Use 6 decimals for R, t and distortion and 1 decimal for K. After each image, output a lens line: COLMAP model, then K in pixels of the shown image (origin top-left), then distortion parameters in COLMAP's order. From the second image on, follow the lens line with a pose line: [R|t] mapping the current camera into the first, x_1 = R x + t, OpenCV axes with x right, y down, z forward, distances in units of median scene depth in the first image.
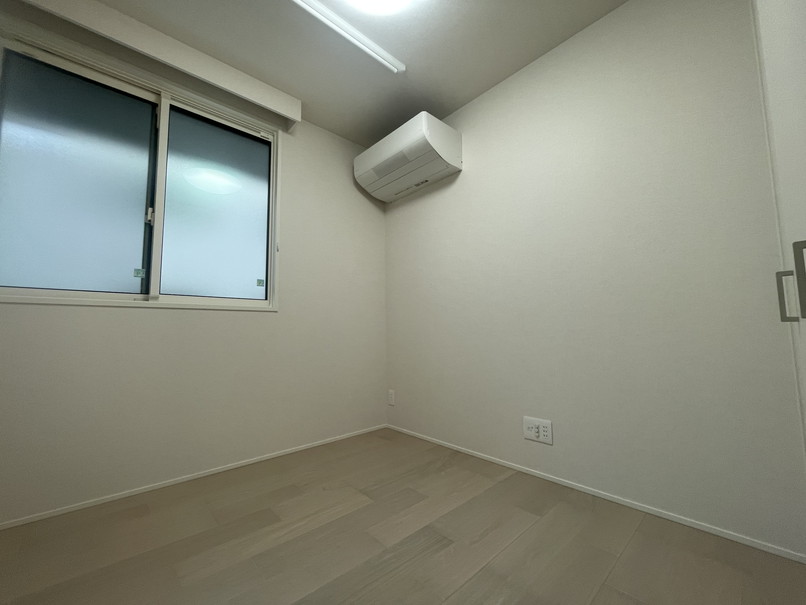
lens RADIAL K [[327.0, 0, 403.1], [0, 327.0, 309.4], [0, 0, 1]] dist [-0.001536, -0.000027]
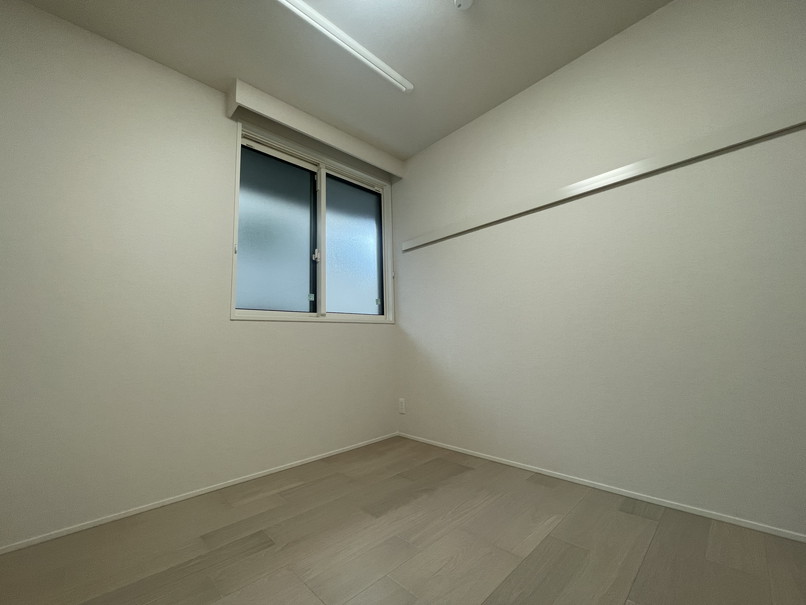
lens RADIAL K [[341.4, 0, 403.0], [0, 341.4, 302.5], [0, 0, 1]] dist [0.019501, -0.000549]
pose [[0.999242, -0.003692, 0.038758, -0.362726], [0.005344, 0.999077, -0.042617, -0.018762], [-0.038565, 0.042791, 0.998339, -0.339101]]
